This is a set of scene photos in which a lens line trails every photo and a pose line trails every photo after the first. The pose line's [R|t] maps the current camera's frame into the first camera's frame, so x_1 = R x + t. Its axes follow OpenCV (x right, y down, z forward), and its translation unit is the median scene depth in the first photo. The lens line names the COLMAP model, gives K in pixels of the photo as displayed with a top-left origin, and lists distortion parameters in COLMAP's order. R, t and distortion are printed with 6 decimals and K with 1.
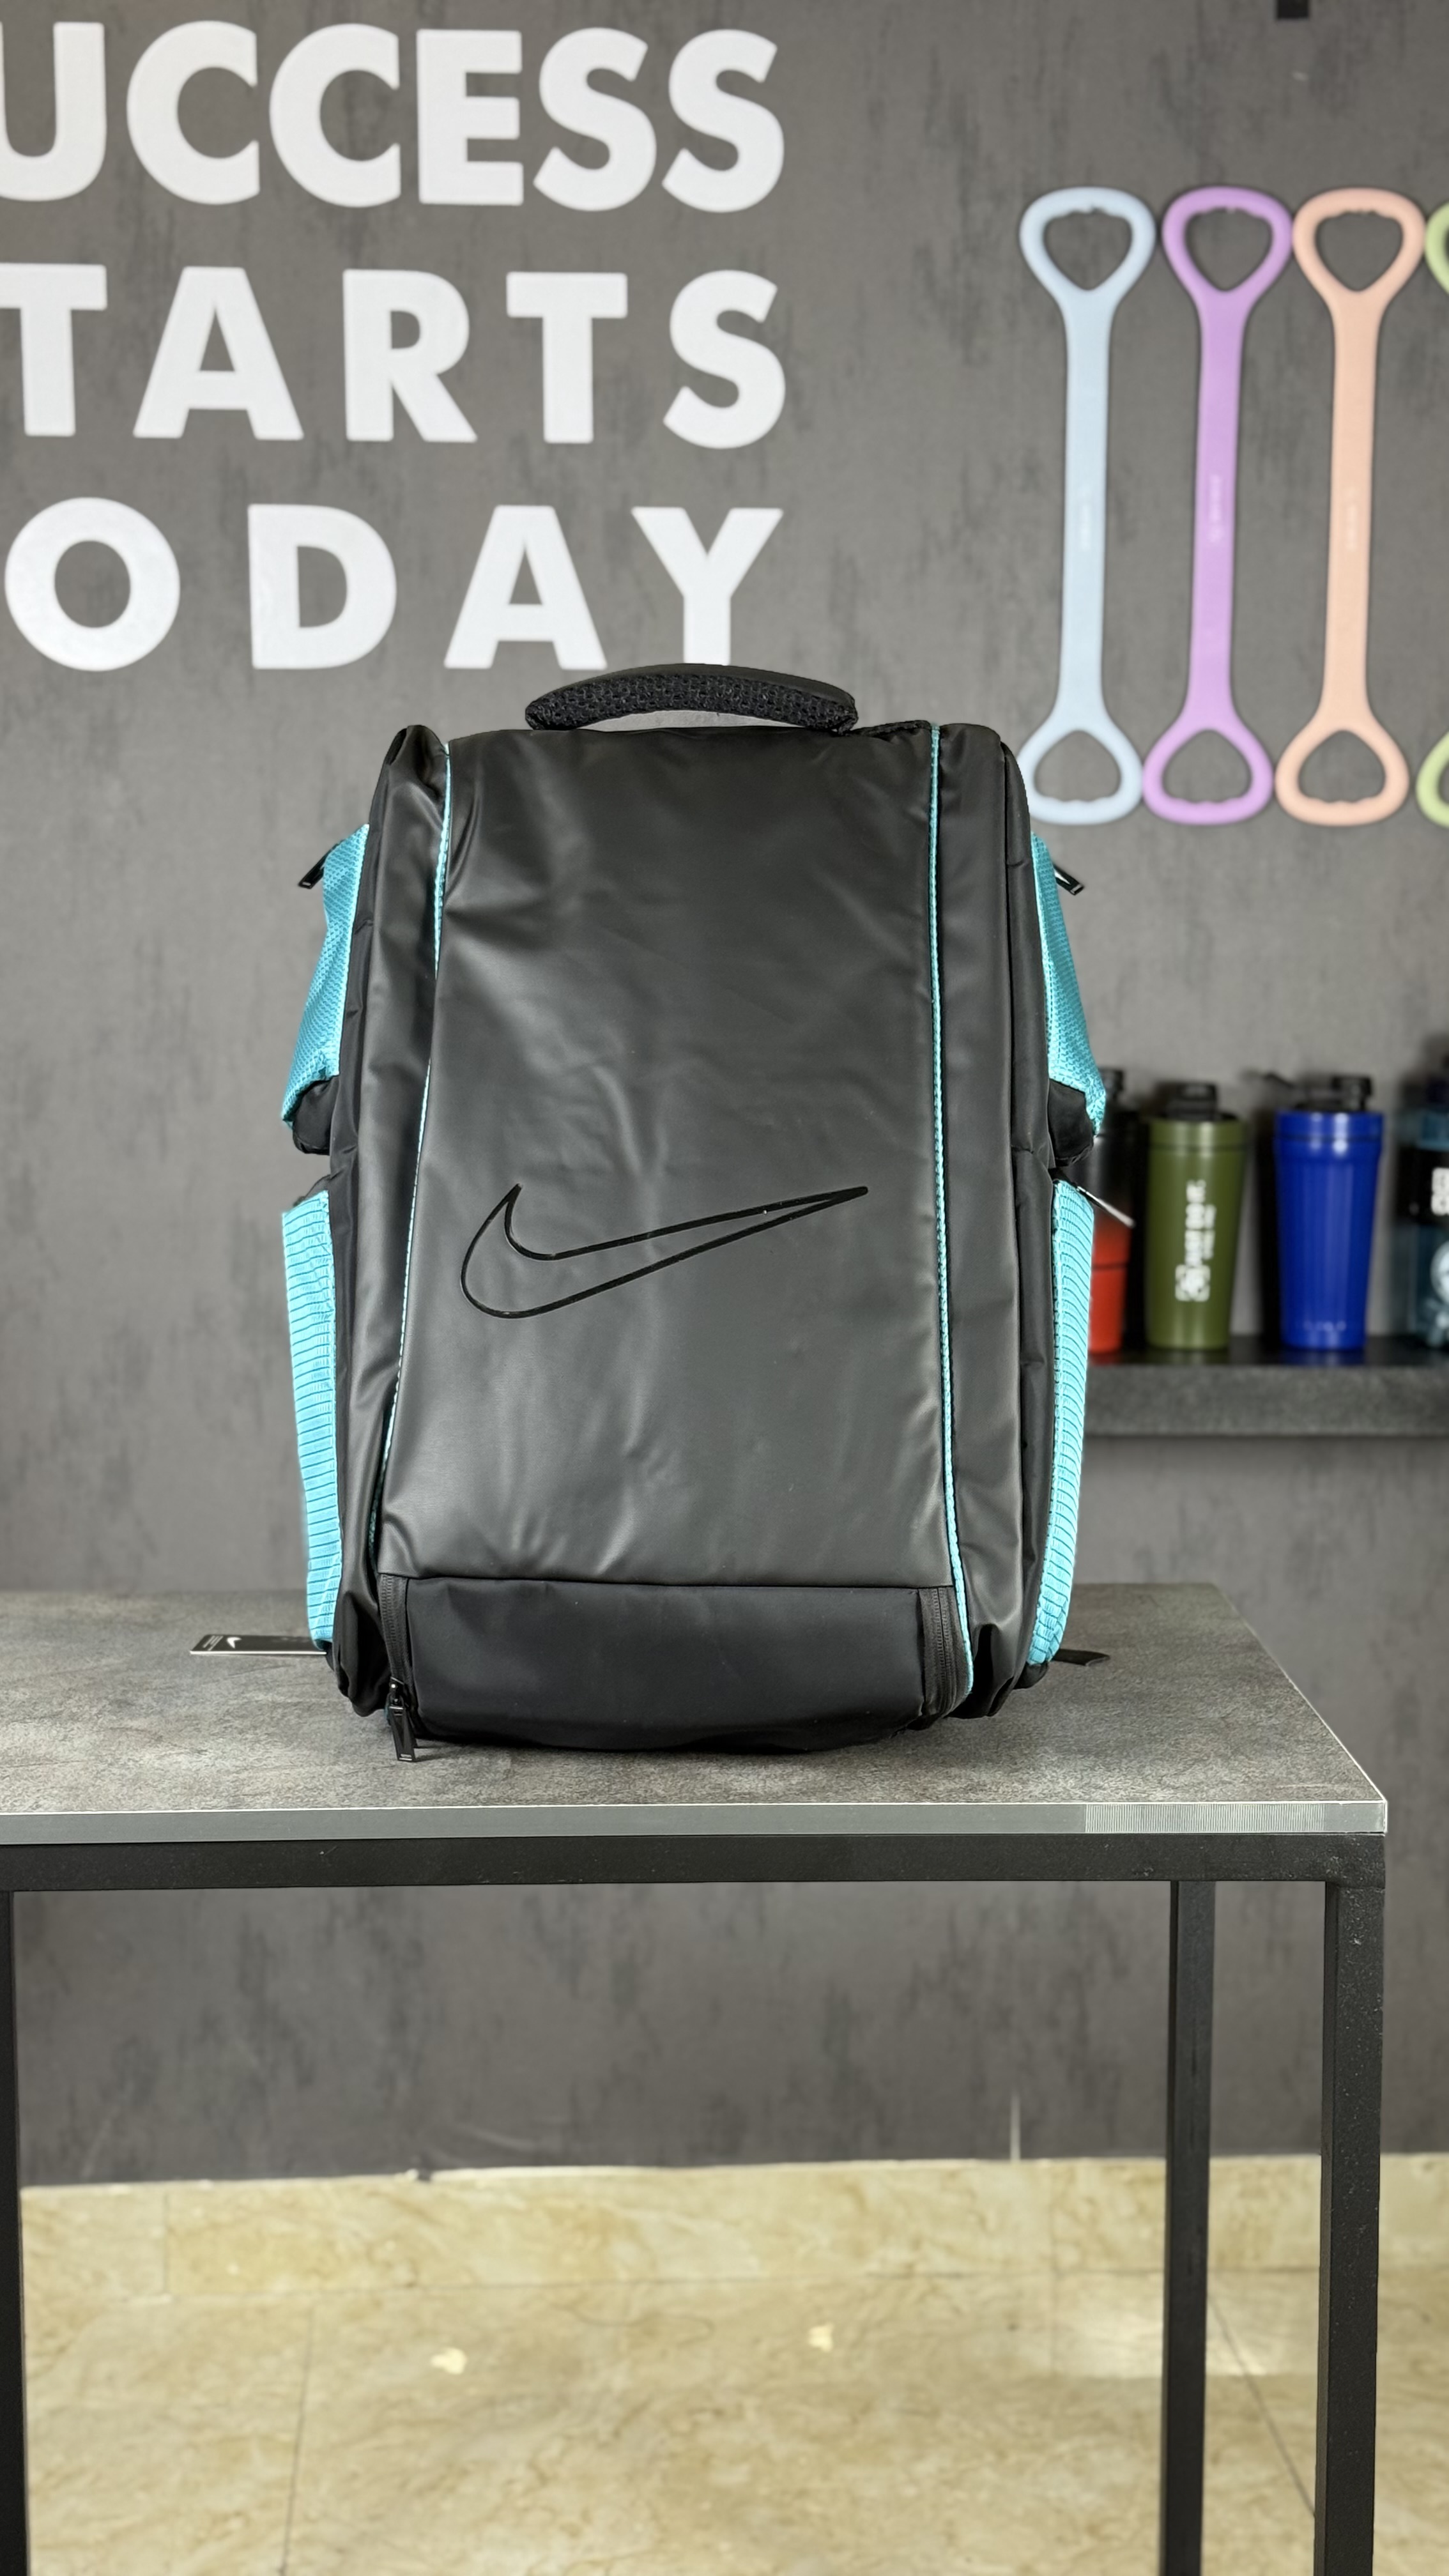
lens RADIAL K [[3605.2, 0, 735.7], [0, 3605.2, 1292.8], [0, 0, 1]] dist [0.121219, 0.000000]
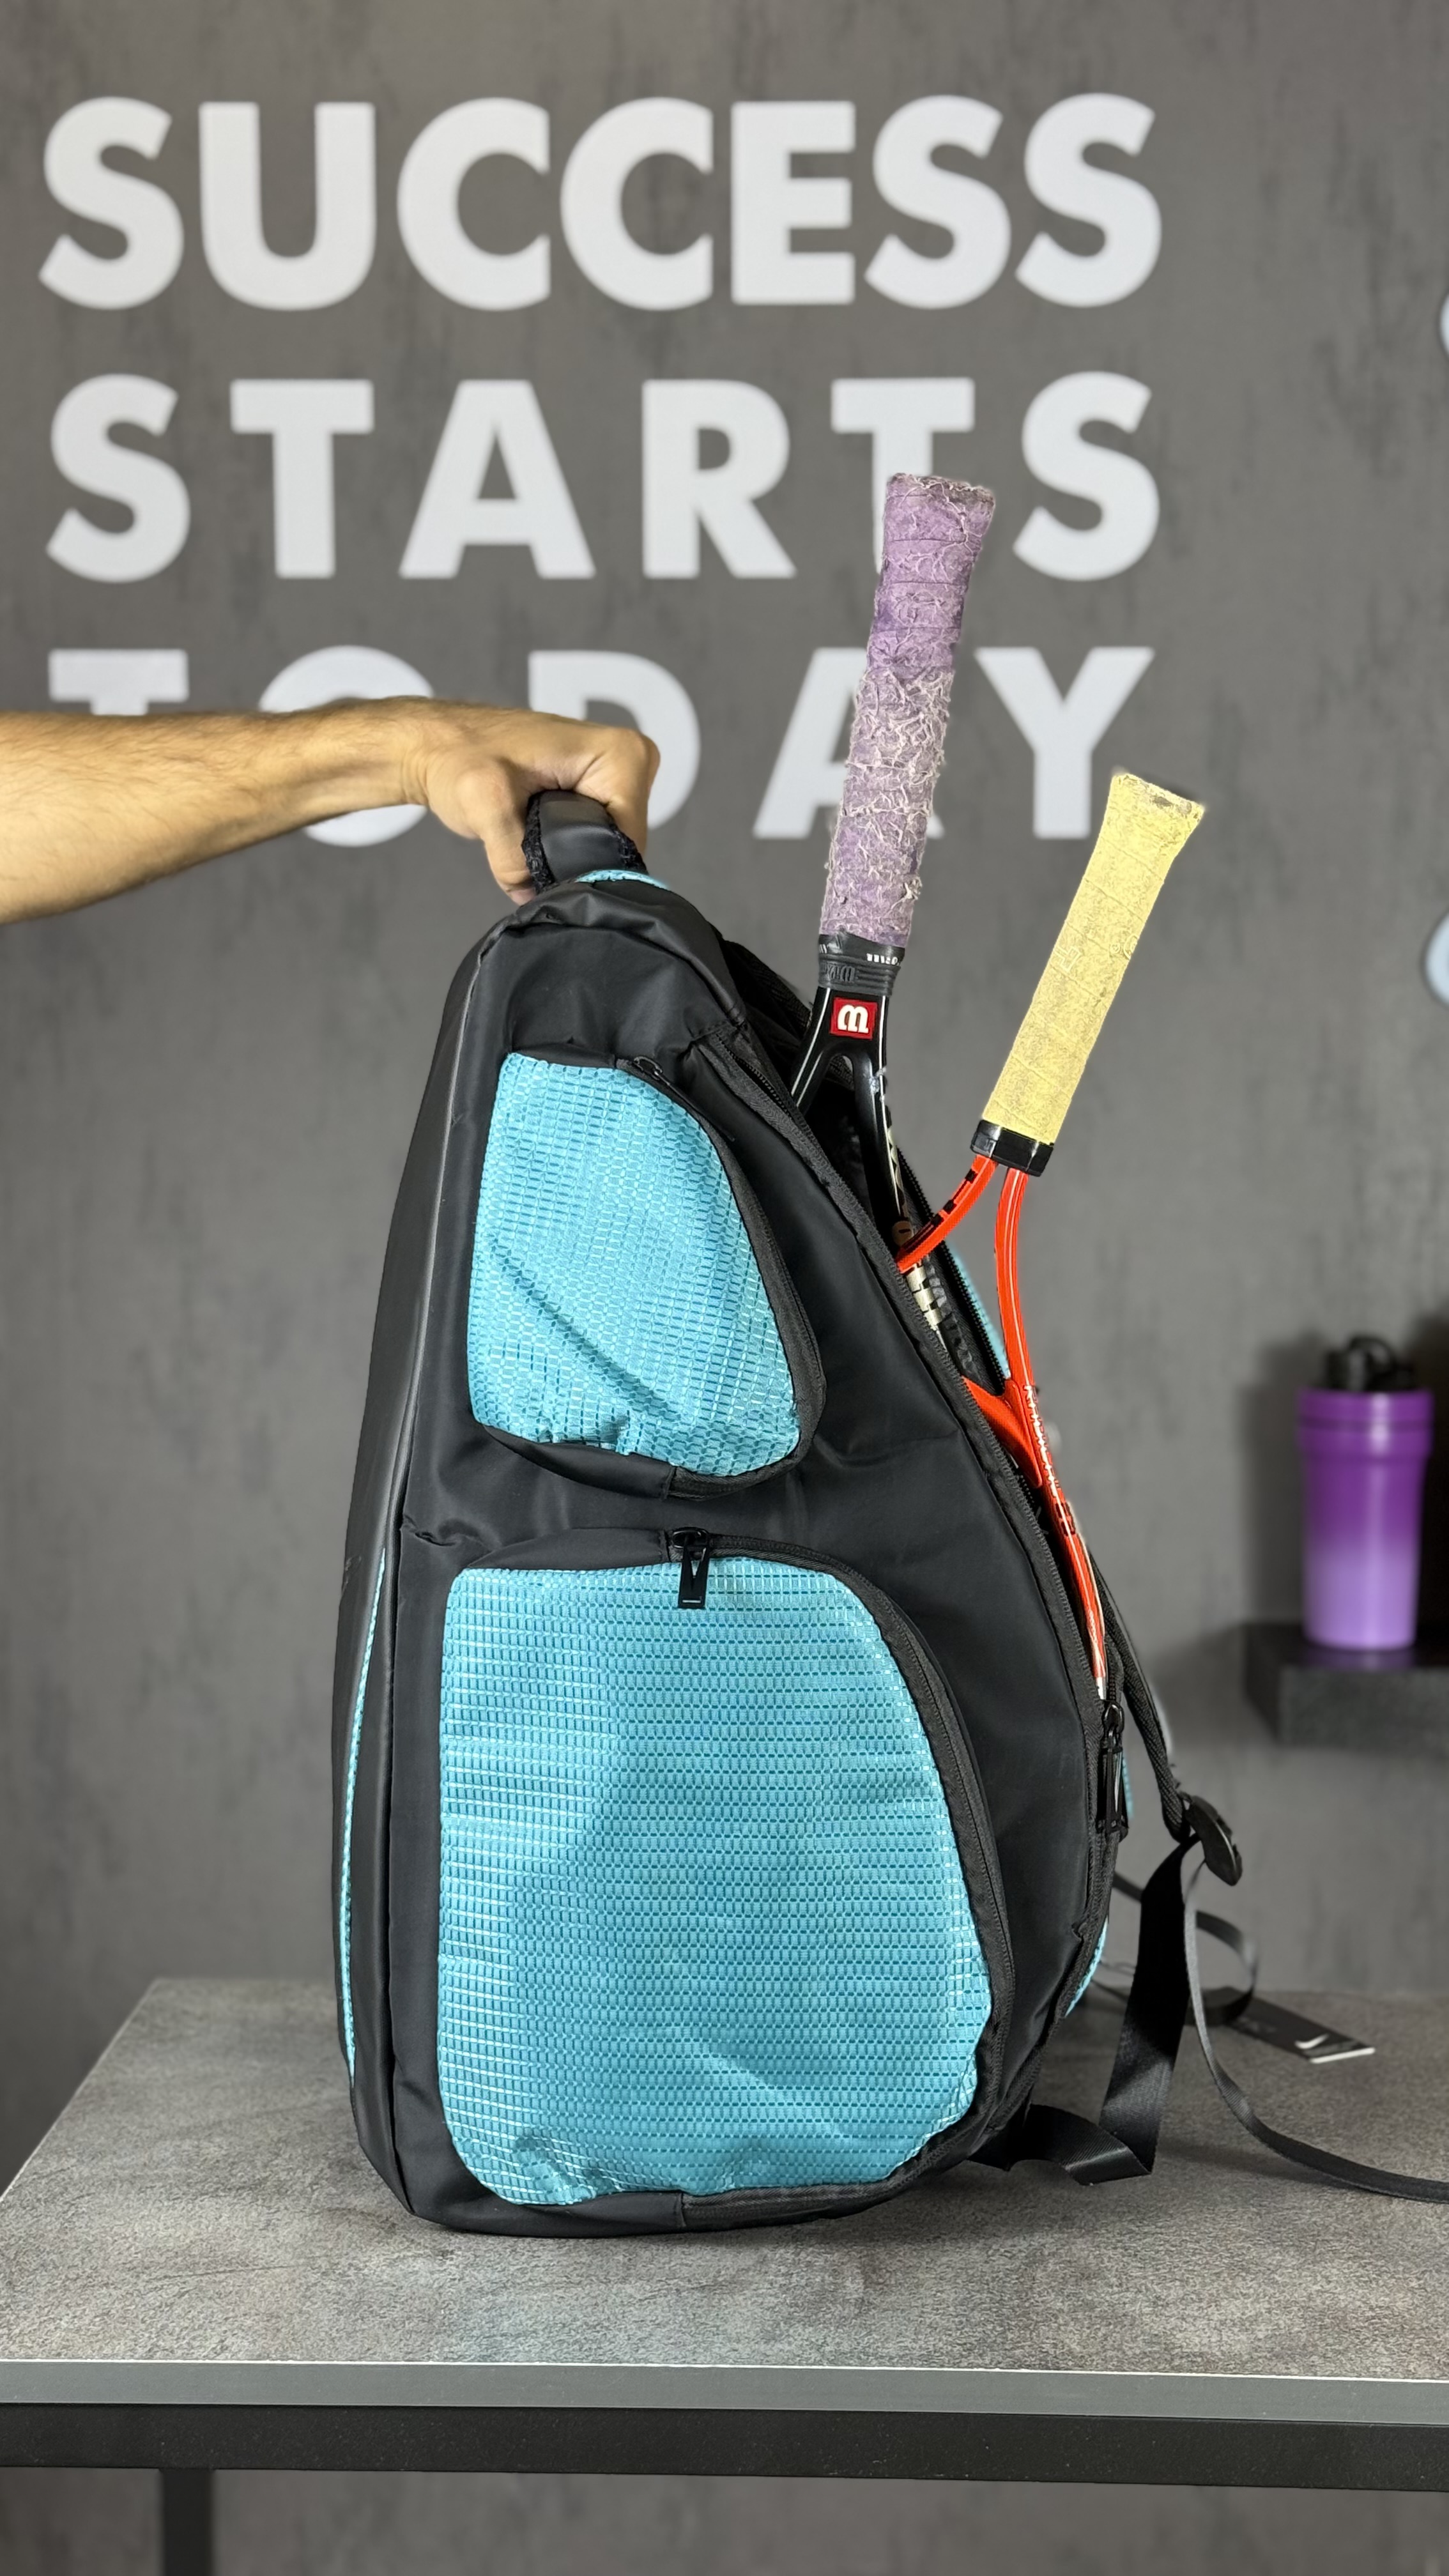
lens RADIAL K [[3605.2, 0, 723.0], [0, 3605.2, 1296.2], [0, 0, 1]] dist [0.121219, 0.000000]
pose [[0.996974, 0.004169, -0.077619, -0.021206], [-0.008372, 0.998511, -0.053906, -0.018473], [0.077278, 0.054393, 0.995525, 0.157086]]
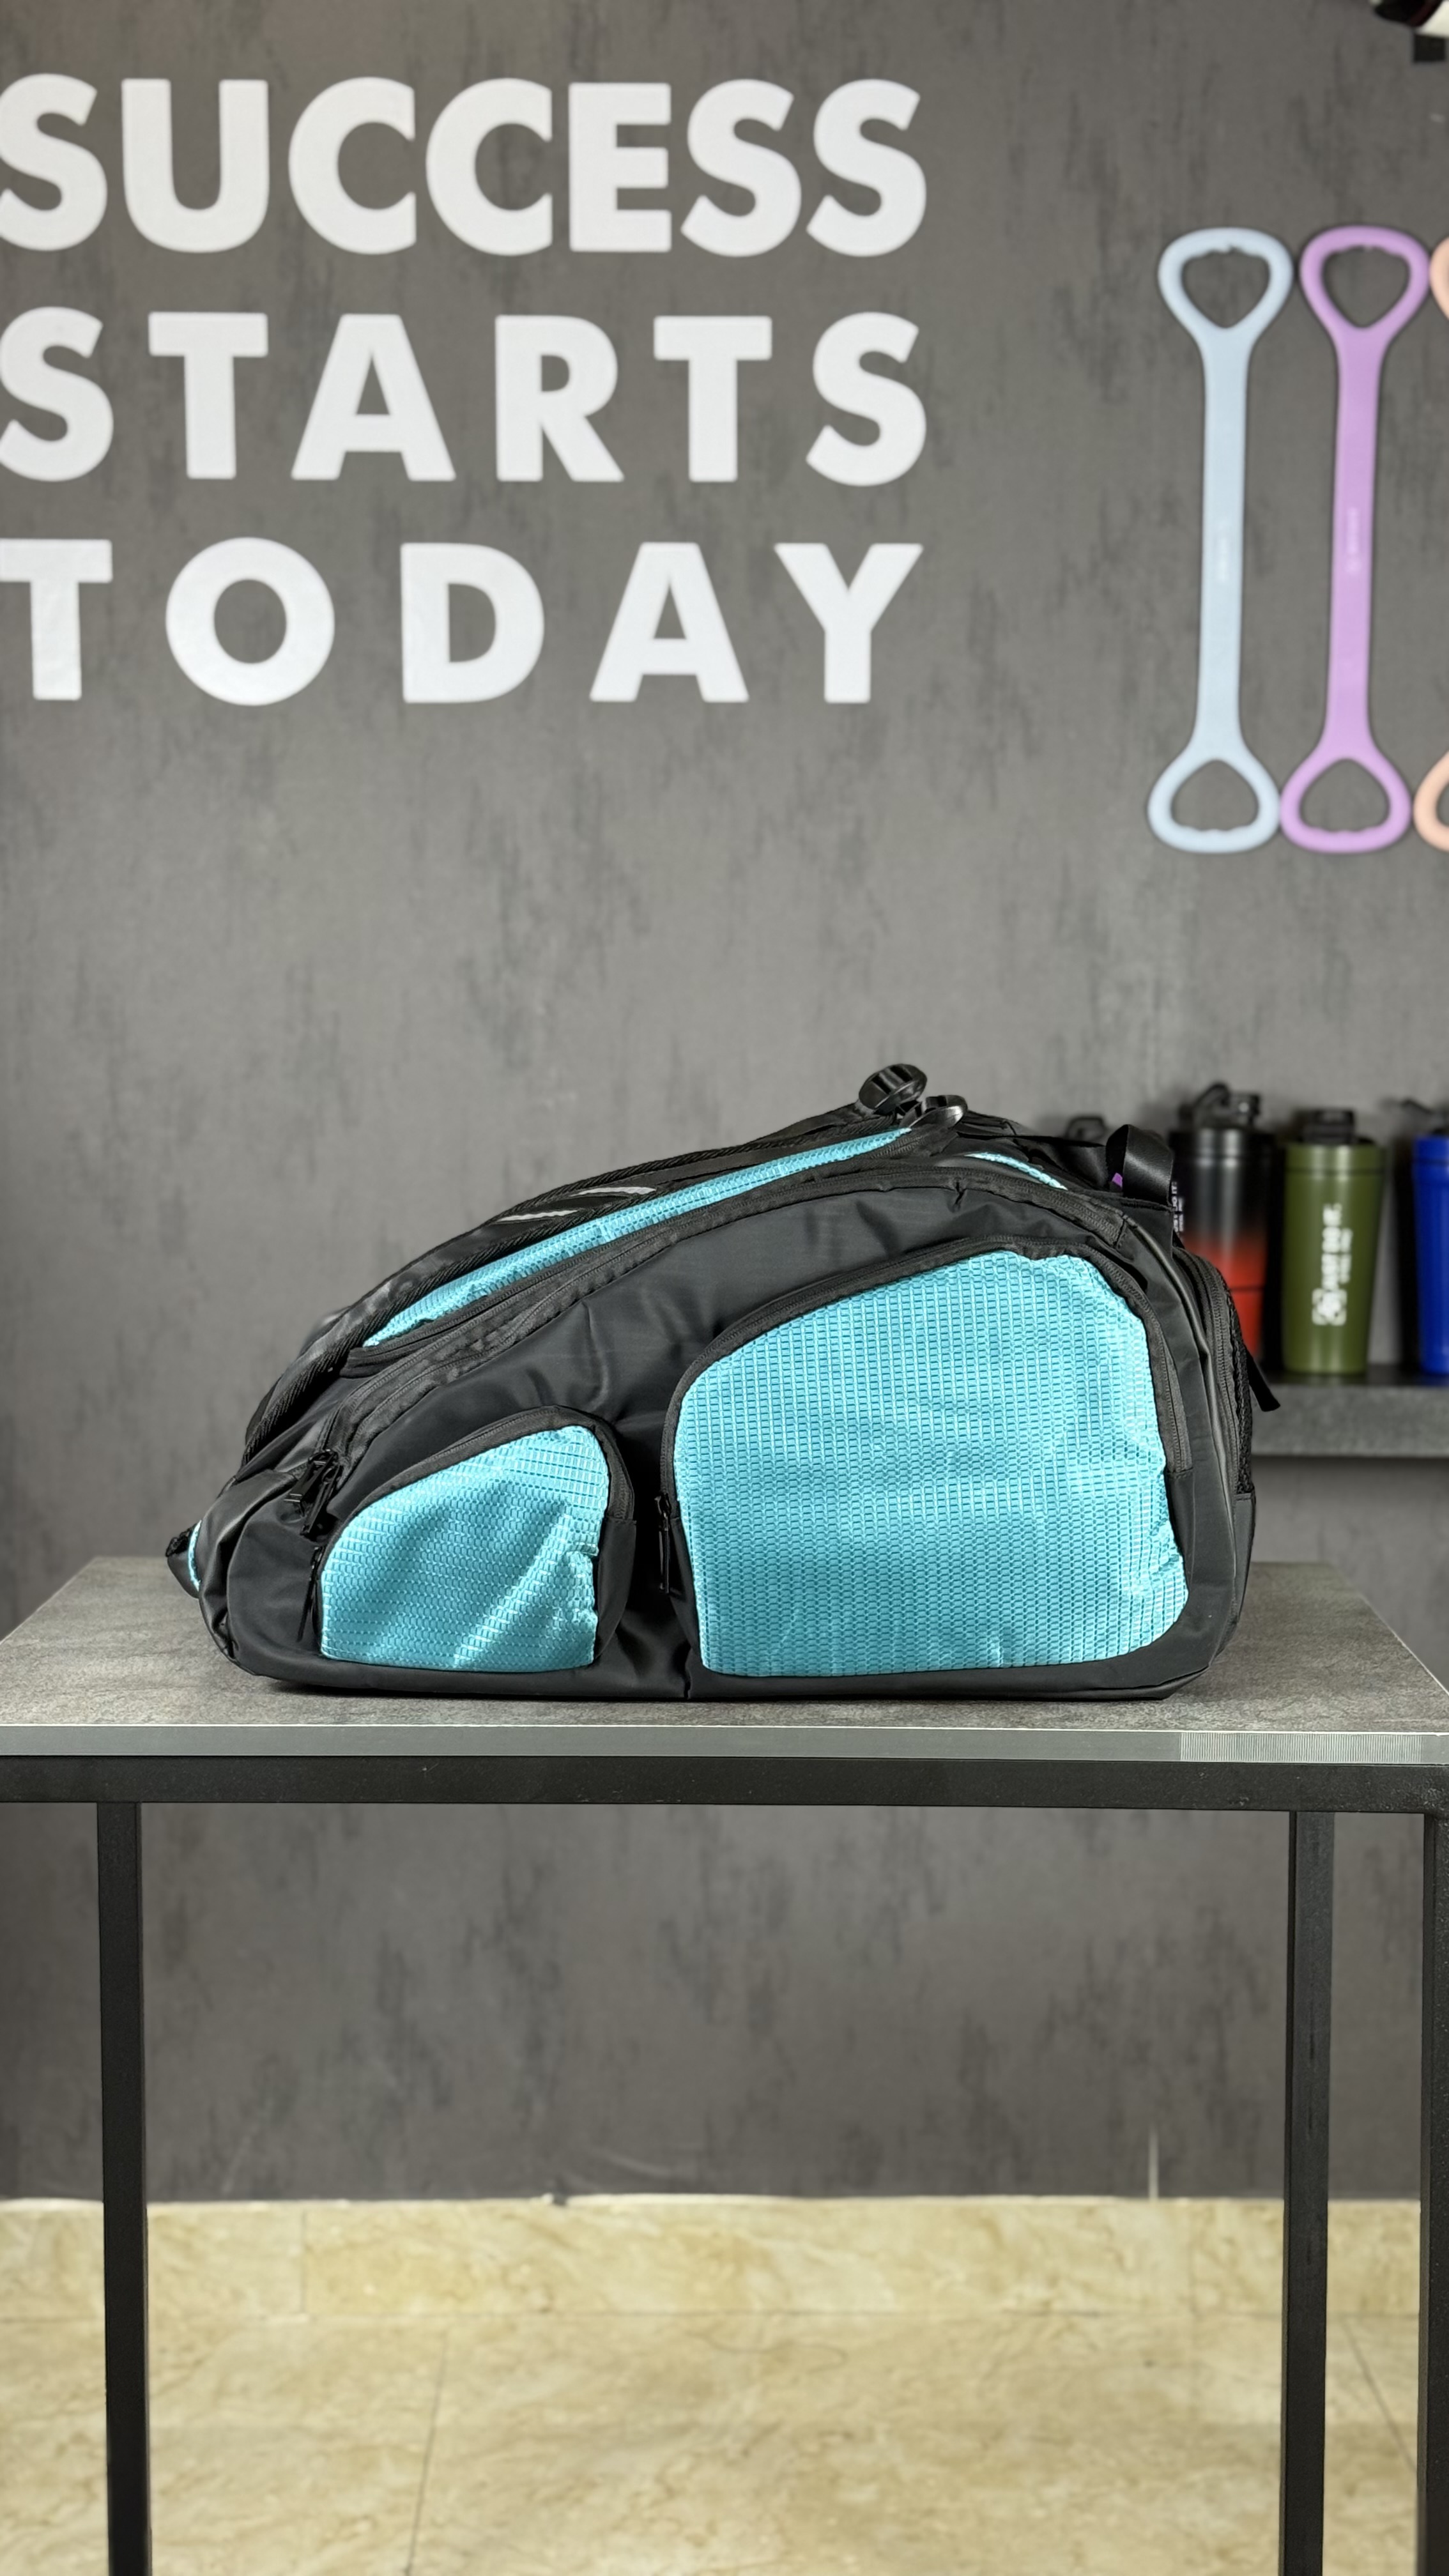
lens RADIAL K [[3605.2, 0, 733.9], [0, 3605.2, 1292.0], [0, 0, 1]] dist [0.121219, 0.000000]
pose [[0.998568, 0.004925, -0.053270, 0.015310], [-0.007228, 0.999044, -0.043125, 0.037819], [0.053007, 0.043448, 0.997648, -0.008322]]
